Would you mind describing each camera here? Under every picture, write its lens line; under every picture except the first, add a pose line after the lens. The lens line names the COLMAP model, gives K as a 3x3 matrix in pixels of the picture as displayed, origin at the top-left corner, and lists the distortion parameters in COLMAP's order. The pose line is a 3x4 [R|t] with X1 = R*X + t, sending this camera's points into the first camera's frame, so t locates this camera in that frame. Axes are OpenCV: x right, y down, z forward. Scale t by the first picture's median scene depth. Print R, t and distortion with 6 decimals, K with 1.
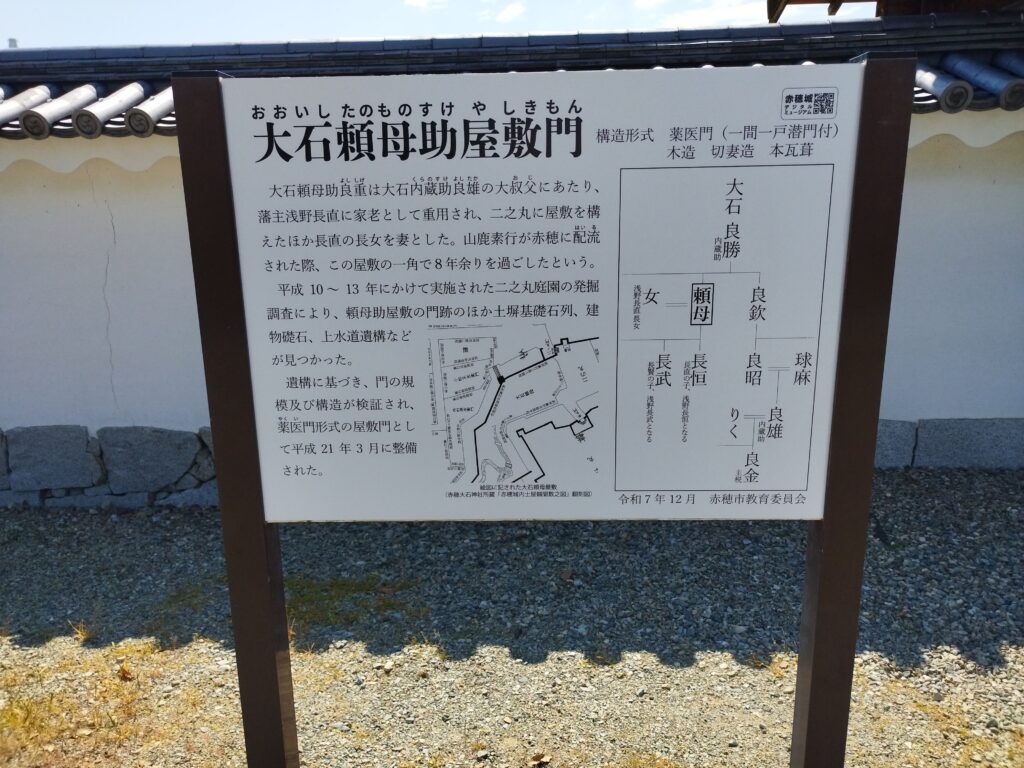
lens RADIAL K [[768.9, 0, 527.0], [0, 768.9, 381.2], [0, 0, 1]] dist [0.044321, -0.025118]
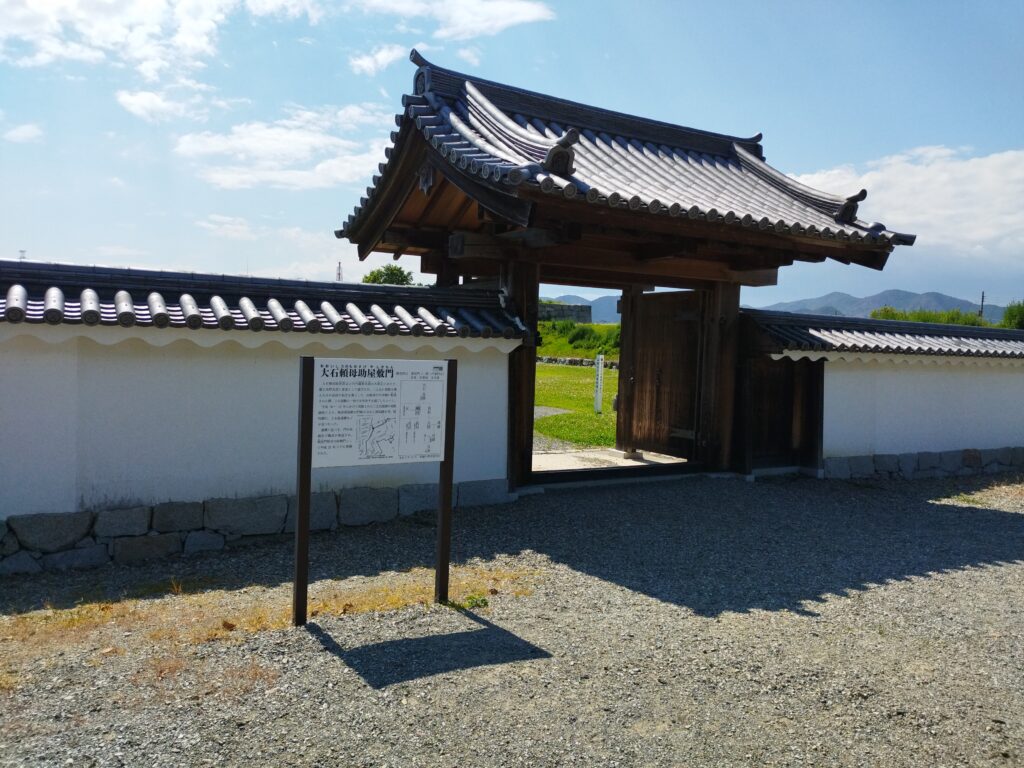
lens RADIAL K [[768.9, 0, 511.2], [0, 768.9, 385.9], [0, 0, 1]] dist [0.044321, -0.025118]
pose [[0.853162, 0.017209, 0.521363, -1.577849], [0.075130, 0.984982, -0.155455, 0.476420], [-0.516208, 0.171798, 0.839056, -2.927675]]
